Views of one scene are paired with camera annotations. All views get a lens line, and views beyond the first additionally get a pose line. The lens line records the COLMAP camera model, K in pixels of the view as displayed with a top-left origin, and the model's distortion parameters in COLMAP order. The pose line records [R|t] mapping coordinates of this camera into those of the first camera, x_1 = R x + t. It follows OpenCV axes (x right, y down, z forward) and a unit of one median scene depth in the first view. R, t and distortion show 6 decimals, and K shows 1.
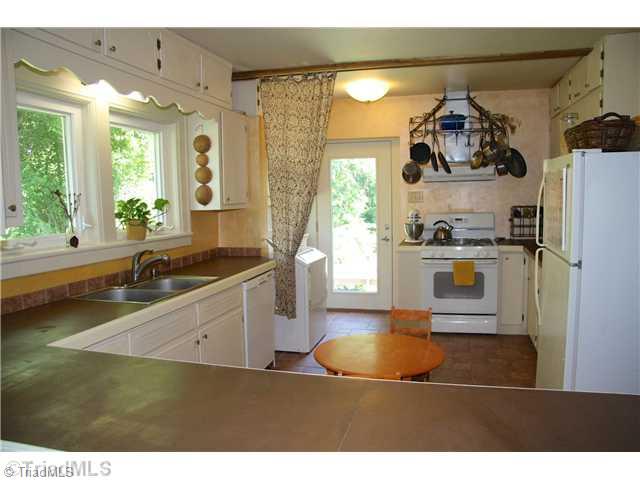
lens RADIAL K [[493.1, 0, 320.0], [0, 493.1, 240.0], [0, 0, 1]] dist [-0.106392, 0.009548]
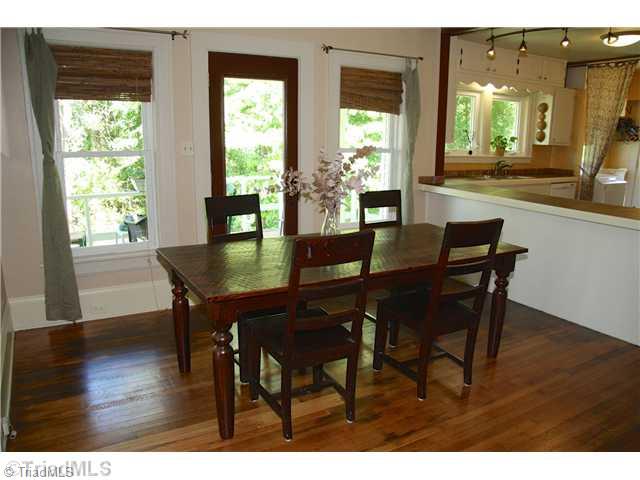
lens RADIAL K [[493.1, 0, 320.0], [0, 493.1, 240.0], [0, 0, 1]] dist [-0.106392, 0.009548]
pose [[0.711189, 0.172805, -0.681431, 0.836193], [-0.088324, 0.983601, 0.157252, 0.143316], [0.697430, -0.051650, 0.714789, -1.567921]]
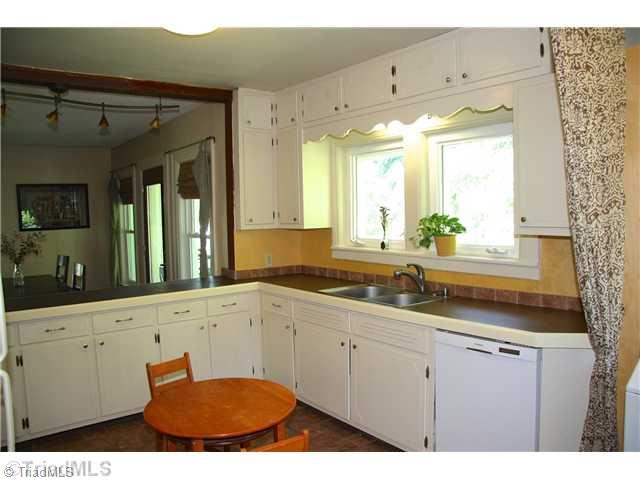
lens RADIAL K [[493.1, 0, 320.0], [0, 493.1, 240.0], [0, 0, 1]] dist [-0.106392, 0.009548]
pose [[-0.617937, 0.079806, -0.782167, 0.894322], [-0.038460, 0.990576, 0.131455, -0.240607], [0.785287, 0.111313, -0.609044, 2.206285]]
